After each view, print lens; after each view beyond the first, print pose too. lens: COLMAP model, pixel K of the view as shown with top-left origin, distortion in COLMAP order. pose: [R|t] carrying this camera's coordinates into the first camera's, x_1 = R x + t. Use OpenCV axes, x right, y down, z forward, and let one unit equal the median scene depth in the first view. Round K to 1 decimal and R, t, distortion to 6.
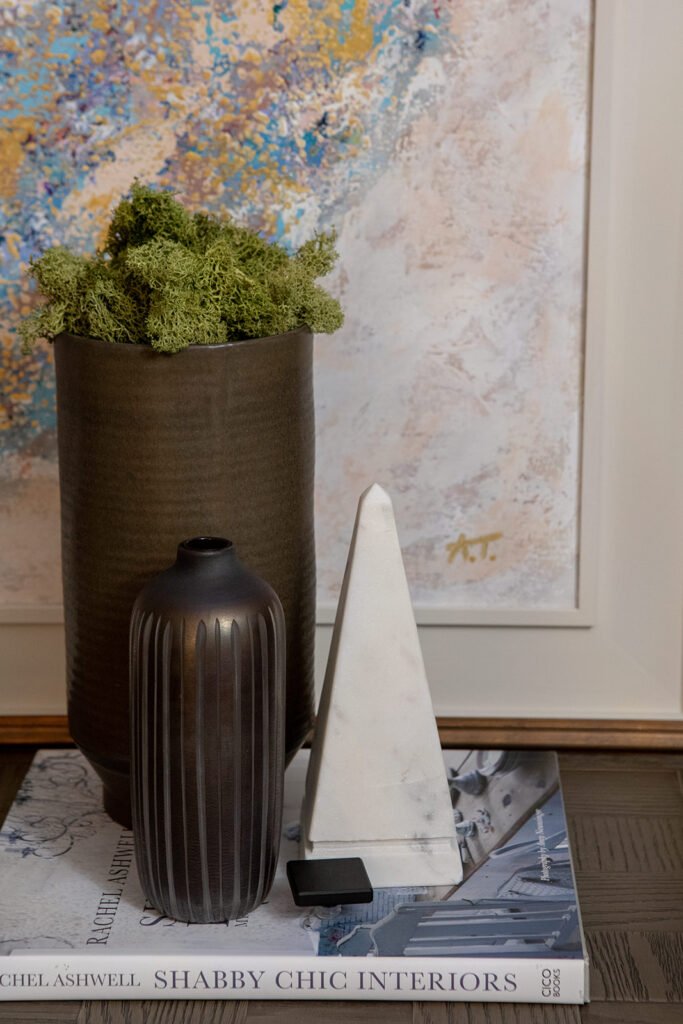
lens RADIAL K [[2317.7, 0, 373.6], [0, 2317.7, 432.9], [0, 0, 1]] dist [0.235944, 0.419453]
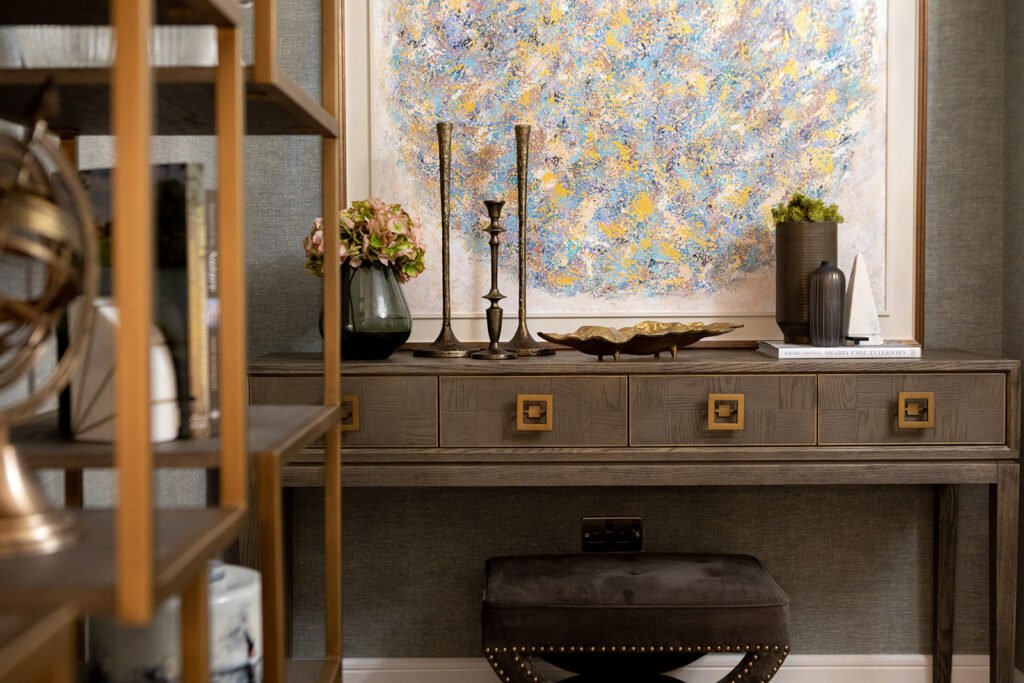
lens RADIAL K [[1362.5, 0, 512.1], [0, 1362.5, 319.7], [0, 0, 1]] dist [-0.008173, 0.072274]
pose [[0.999582, -0.008772, 0.027548, -0.636446], [0.014308, 0.978085, -0.207714, 0.587560], [-0.025122, 0.208021, 0.977802, -1.285977]]
